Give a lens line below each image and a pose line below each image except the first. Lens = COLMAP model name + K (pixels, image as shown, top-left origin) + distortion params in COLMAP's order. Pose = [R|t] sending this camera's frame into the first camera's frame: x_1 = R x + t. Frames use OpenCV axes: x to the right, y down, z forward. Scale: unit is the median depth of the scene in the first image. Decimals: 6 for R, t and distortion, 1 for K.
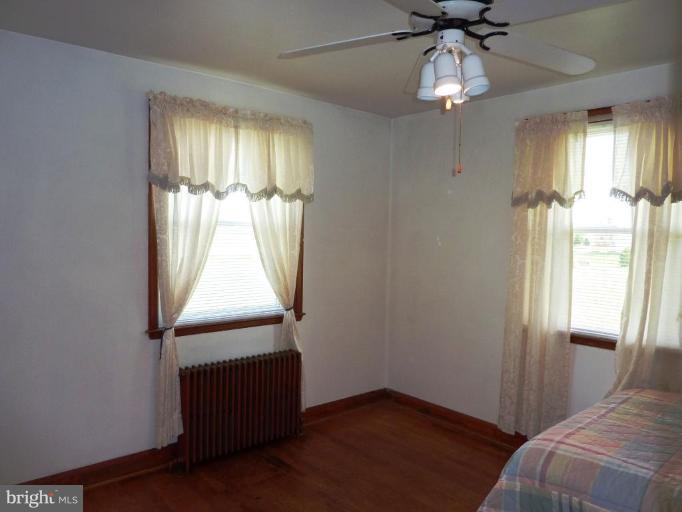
lens RADIAL K [[514.1, 0, 341.0], [0, 514.1, 256.0], [0, 0, 1]] dist [-0.013236, -0.004103]
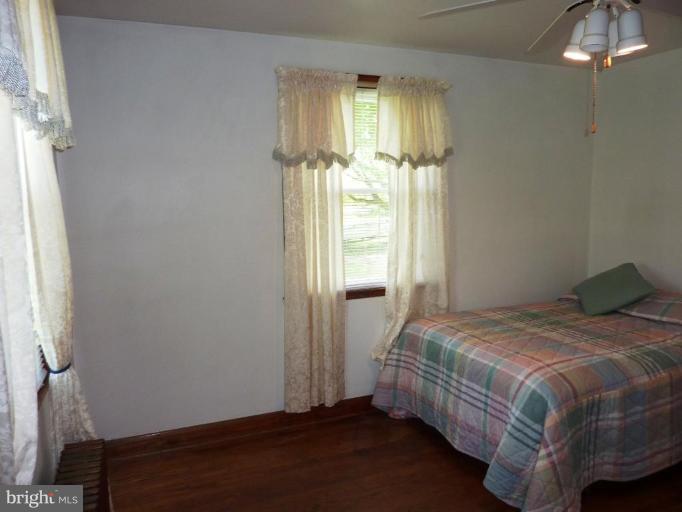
lens RADIAL K [[514.1, 0, 341.0], [0, 514.1, 256.0], [0, 0, 1]] dist [-0.013236, -0.004103]
pose [[0.328258, -0.140869, 0.934025, -0.549074], [0.073350, 0.989633, 0.123478, -0.051611], [-0.941736, 0.027978, 0.335187, 0.692476]]
